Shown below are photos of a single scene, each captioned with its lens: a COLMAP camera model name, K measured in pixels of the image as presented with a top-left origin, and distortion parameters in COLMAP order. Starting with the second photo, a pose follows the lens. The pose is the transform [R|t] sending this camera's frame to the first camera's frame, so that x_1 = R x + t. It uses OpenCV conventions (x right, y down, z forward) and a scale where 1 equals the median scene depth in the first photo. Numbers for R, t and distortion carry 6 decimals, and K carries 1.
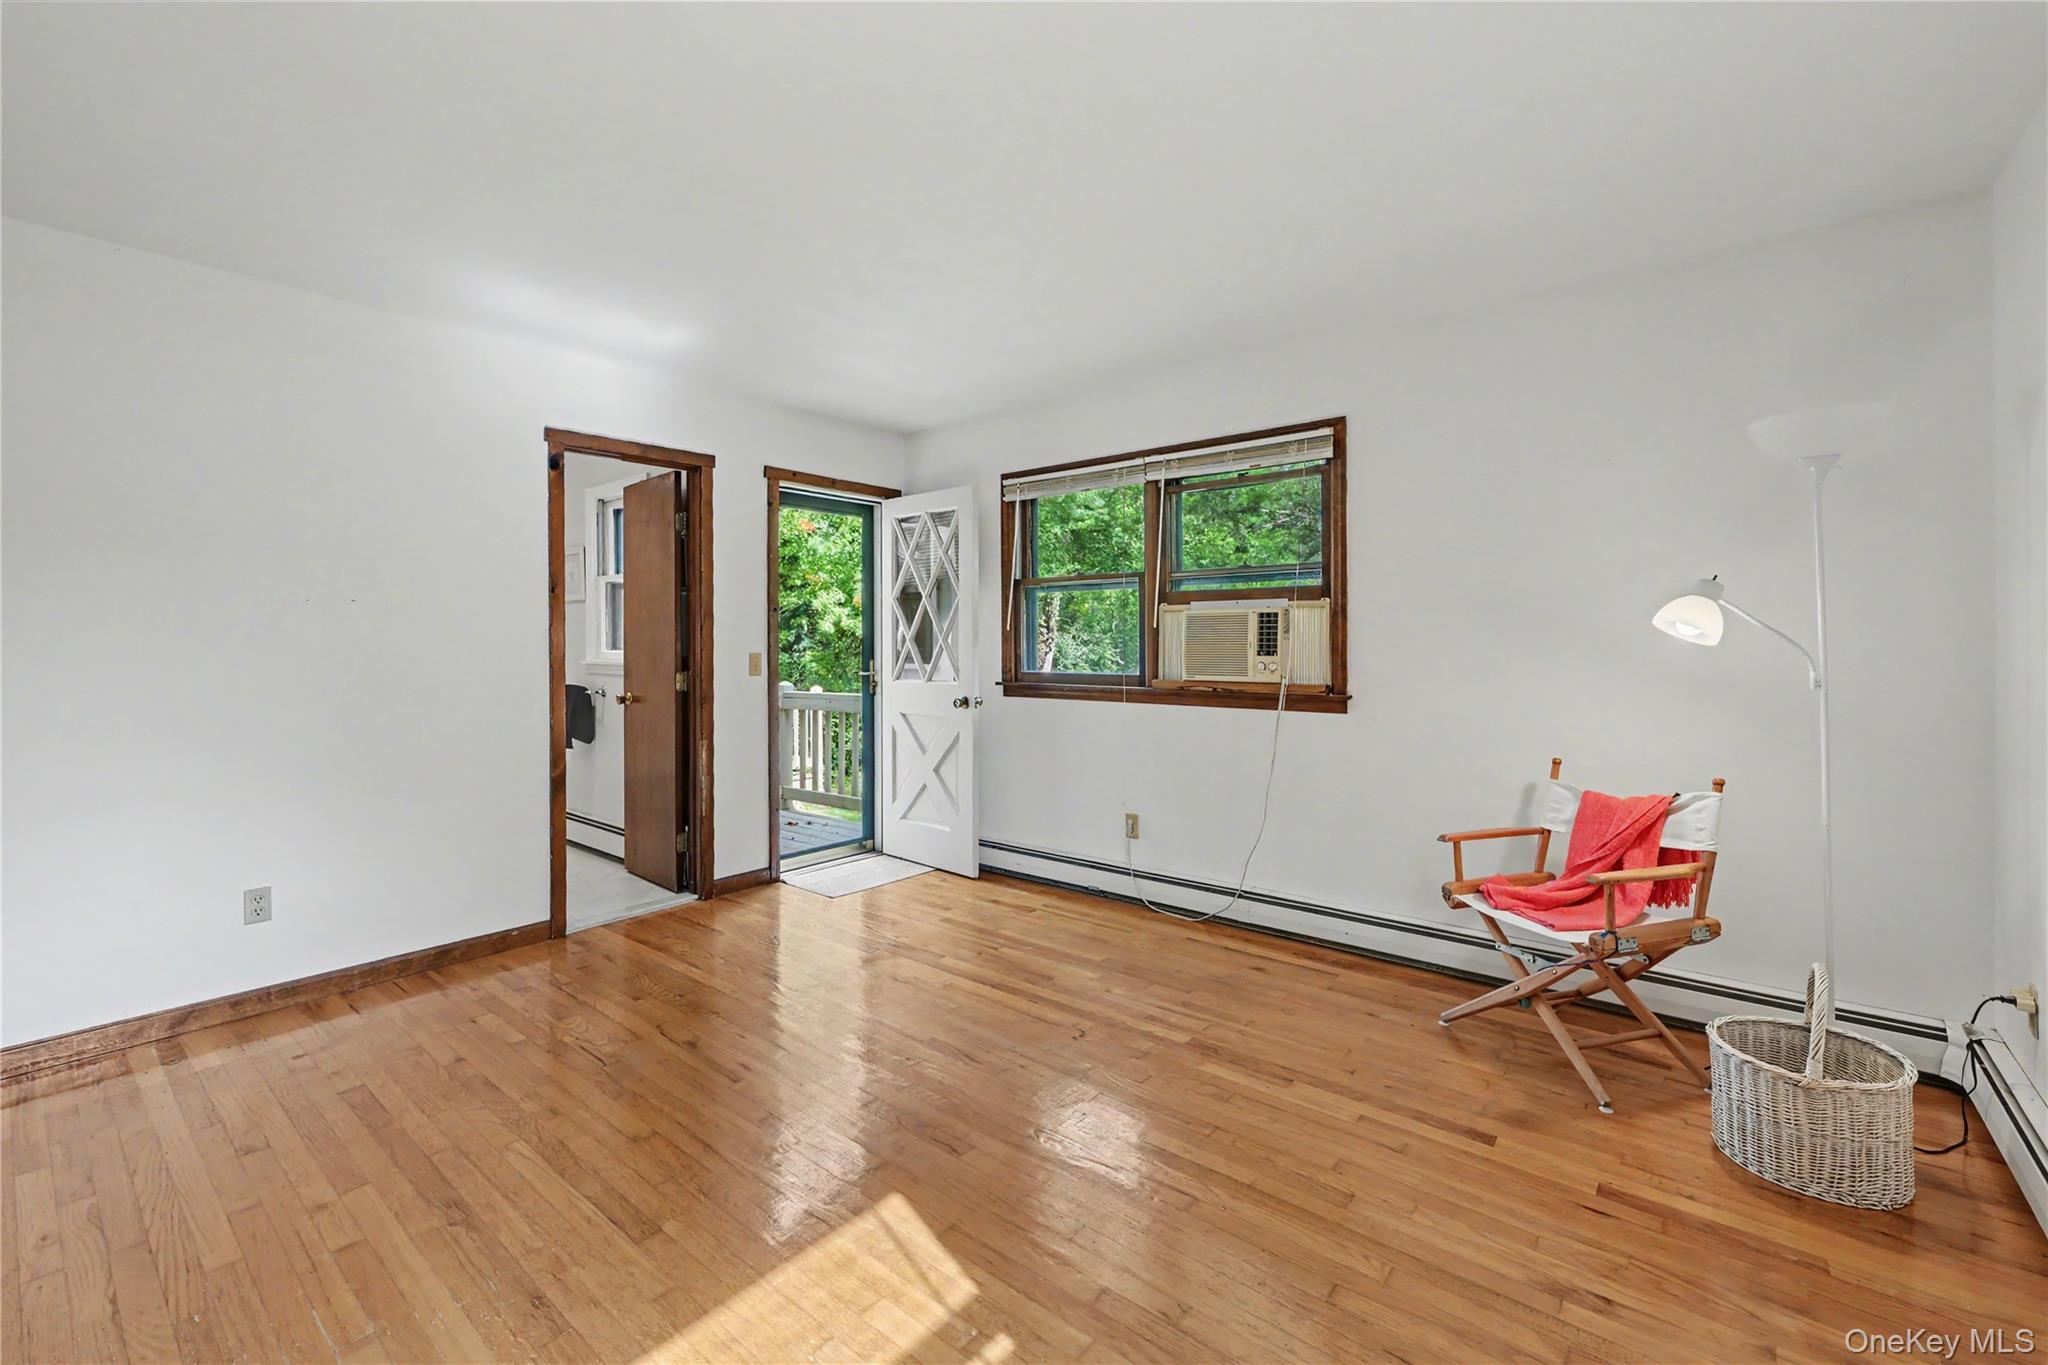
lens RADIAL K [[852.1, 0, 1009.9], [0, 852.1, 642.8], [0, 0, 1]] dist [0.002636, 0.000010]
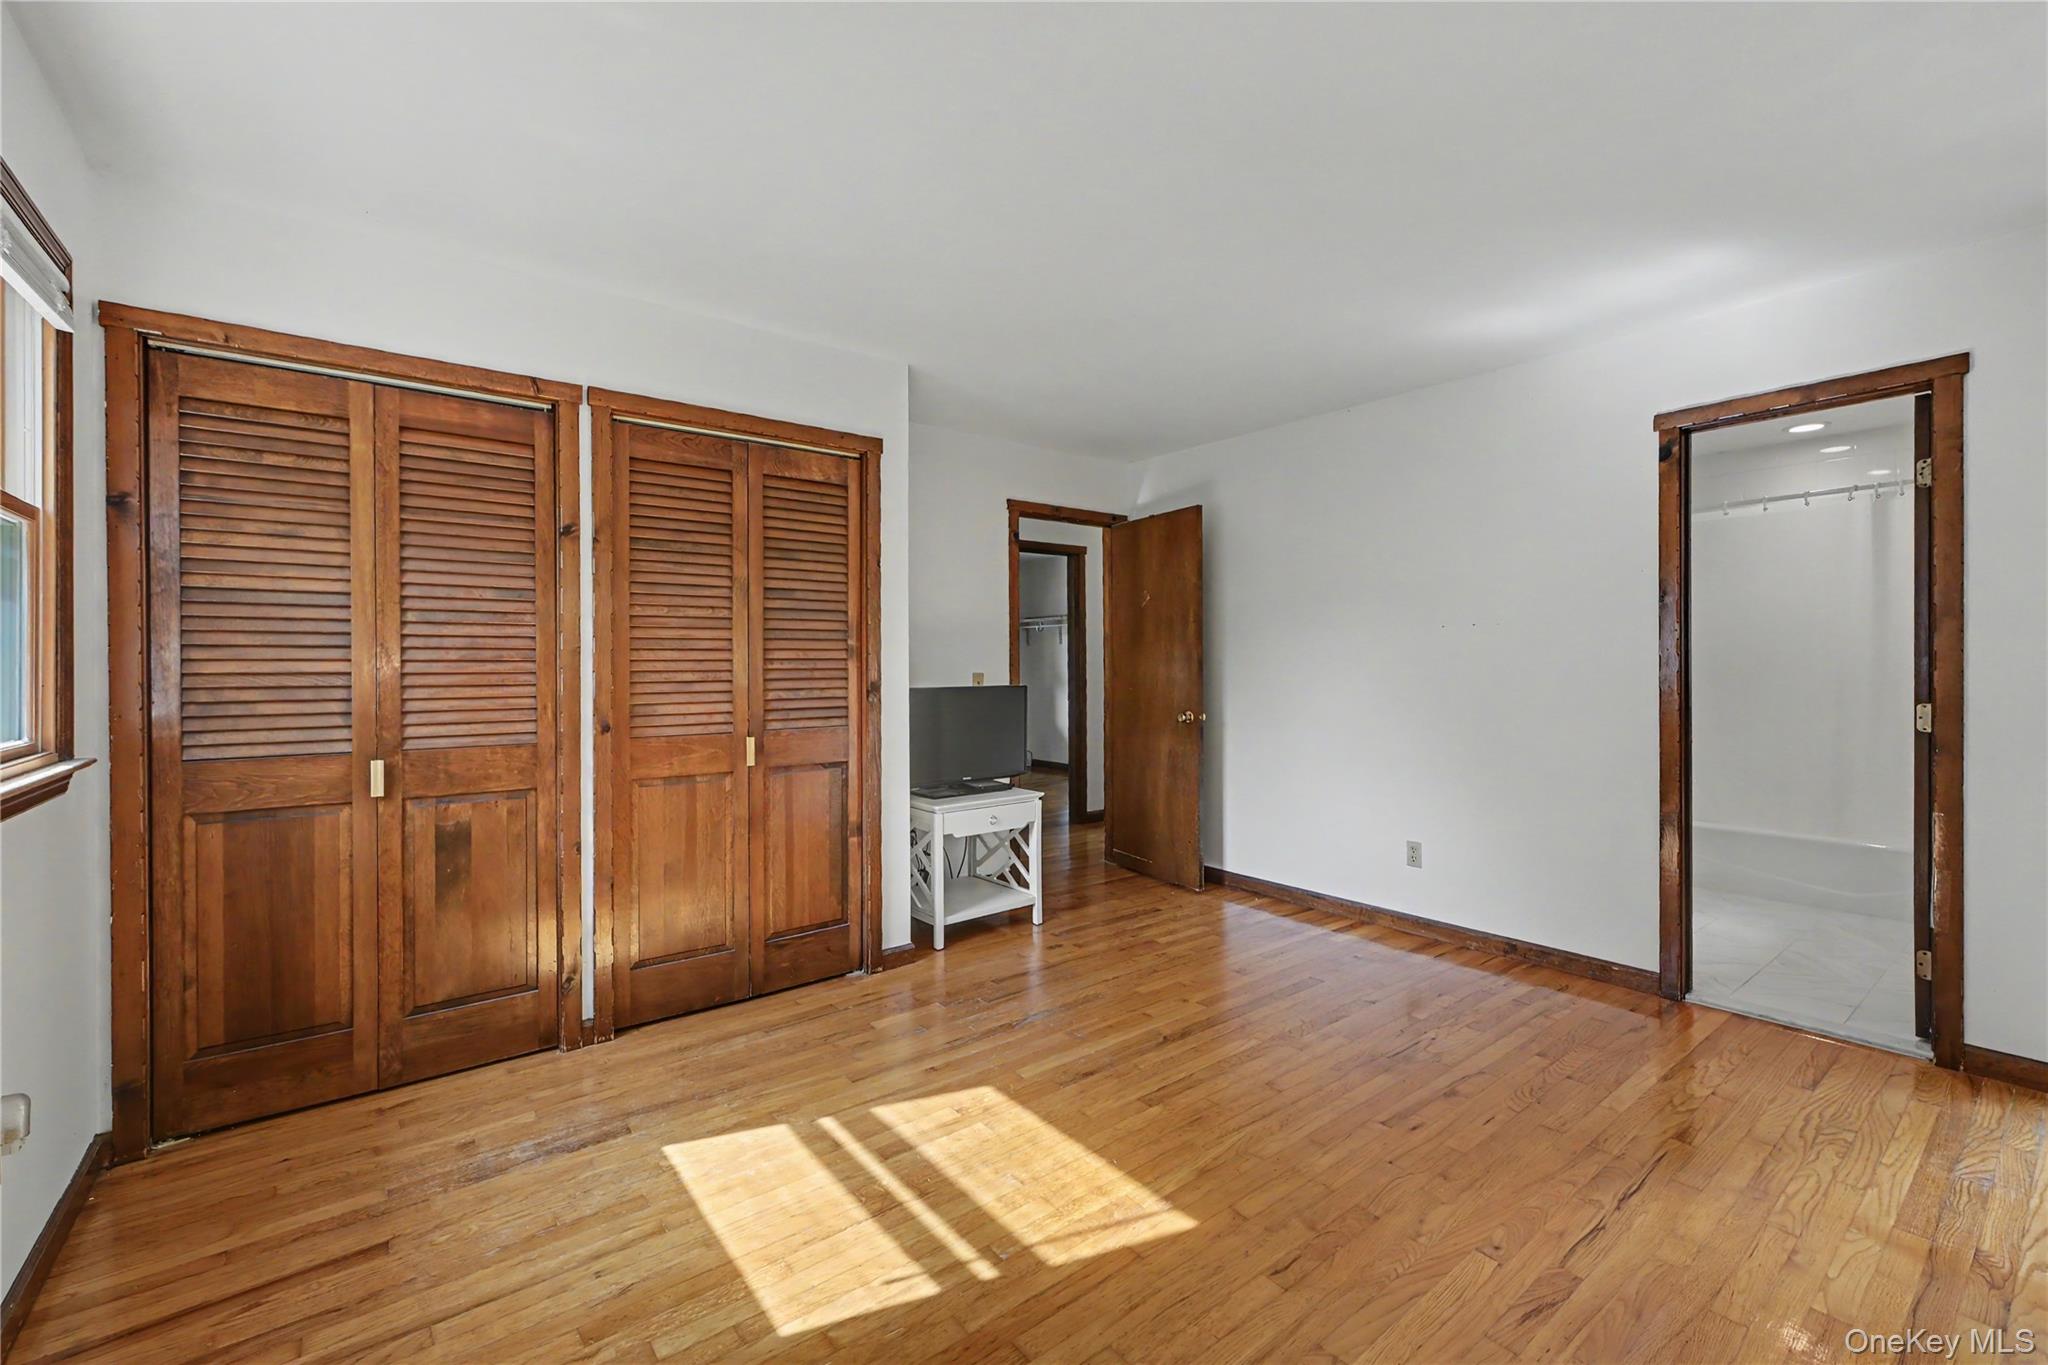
lens RADIAL K [[852.1, 0, 1013.1], [0, 852.1, 666.5], [0, 0, 1]] dist [0.002636, 0.000010]
pose [[-0.205677, 0.008026, -0.978587, 0.590919], [0.004775, 0.999963, 0.007198, -0.003145], [0.978608, -0.003193, -0.205707, 0.680764]]
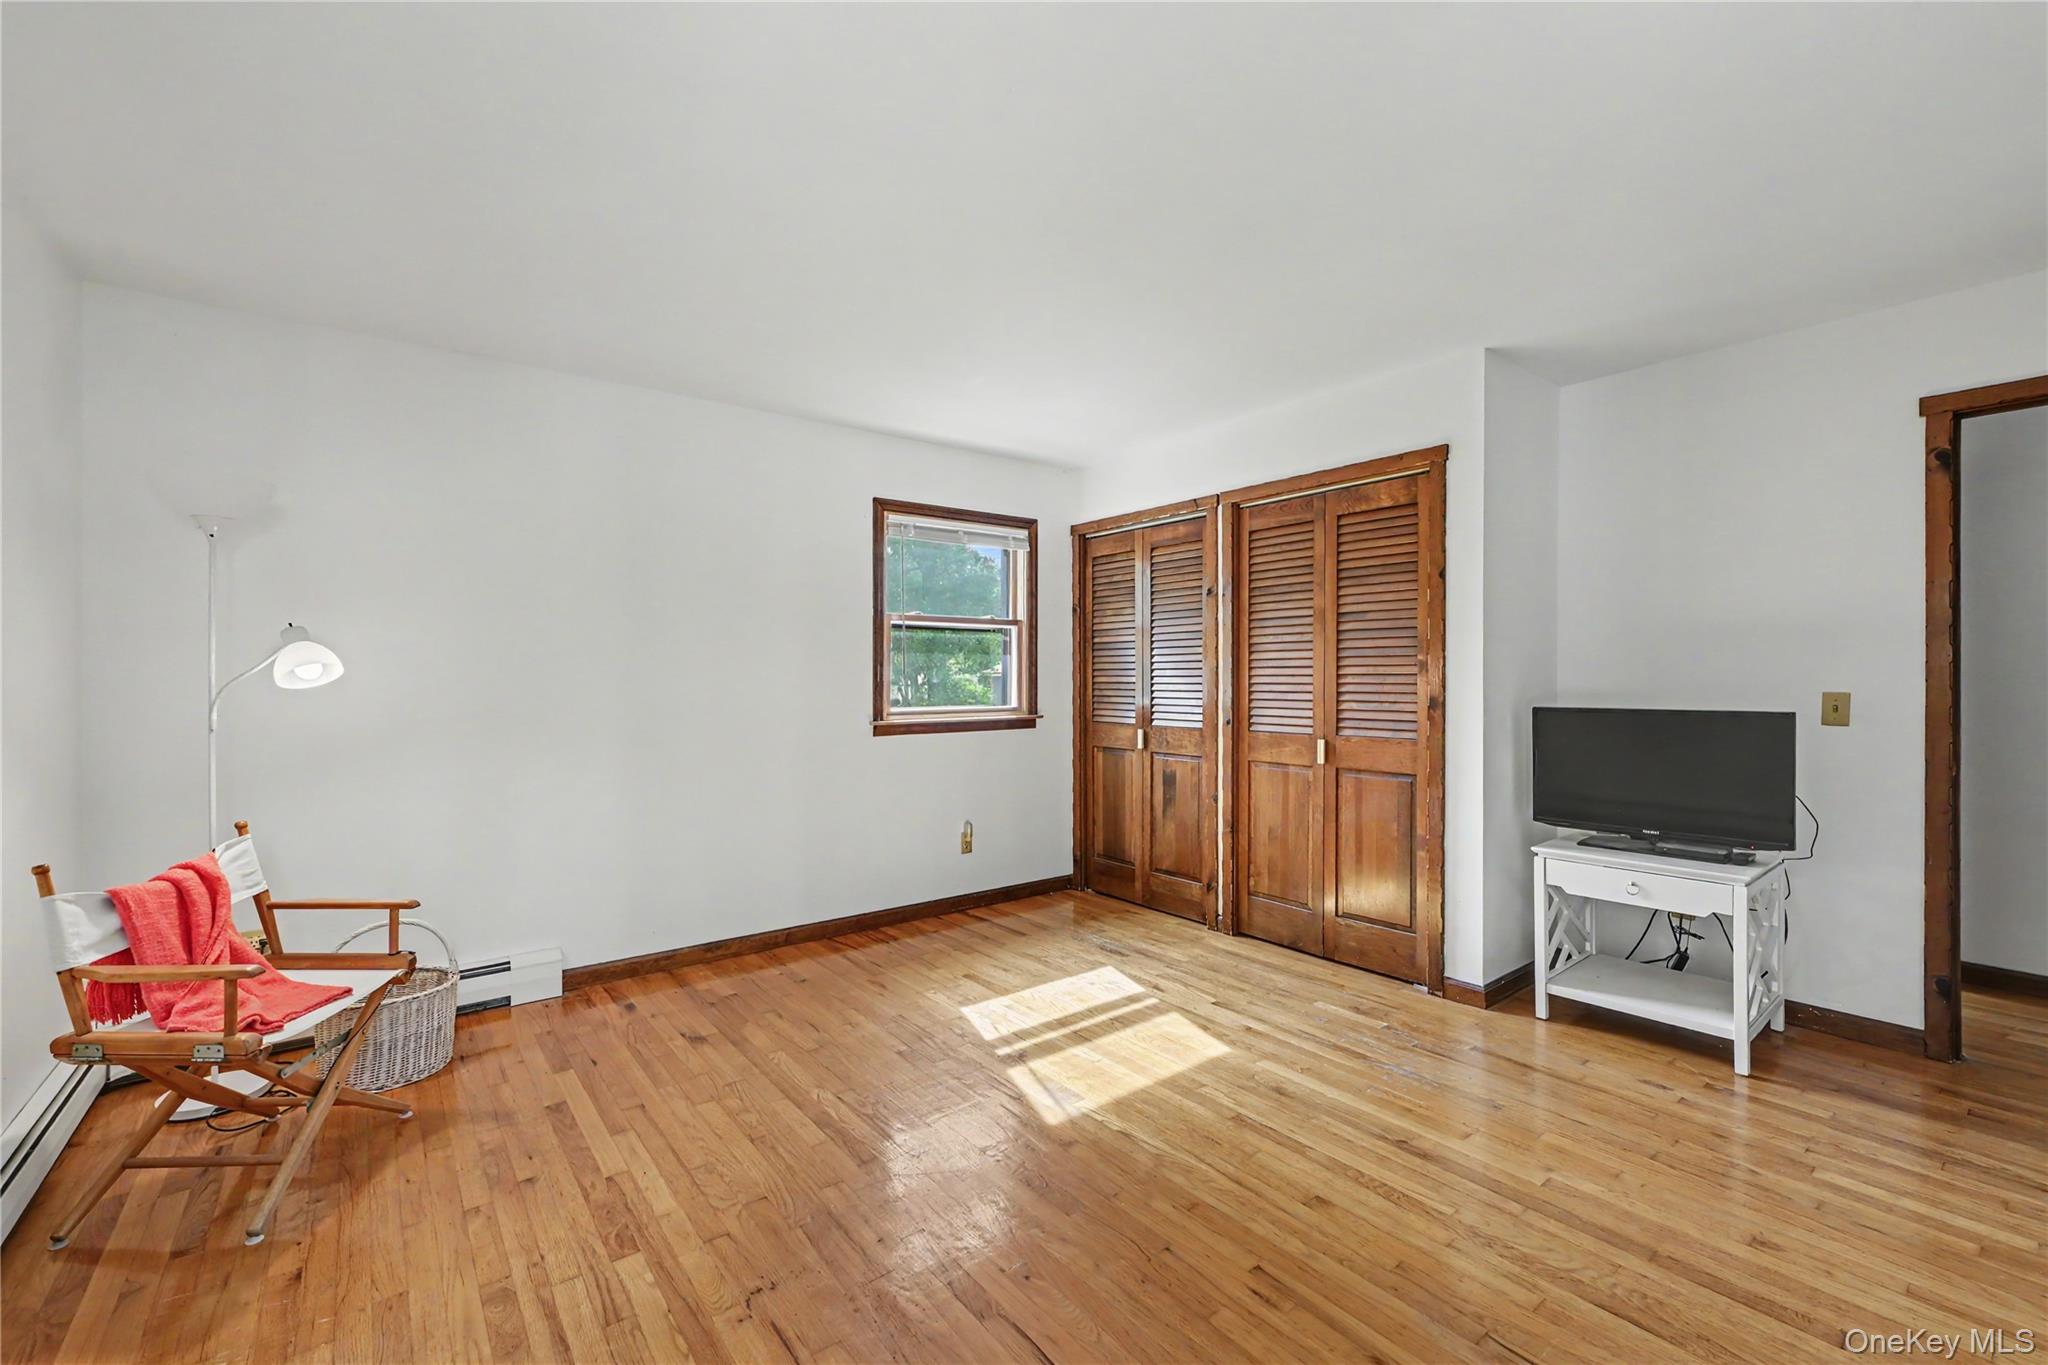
lens RADIAL K [[852.1, 0, 1019.2], [0, 852.1, 680.5], [0, 0, 1]] dist [0.002636, 0.000010]
pose [[-0.979196, 0.006829, 0.202800, -0.233113], [0.007320, 0.999972, 0.001670, -0.002450], [-0.202783, 0.003119, -0.979219, 1.517734]]
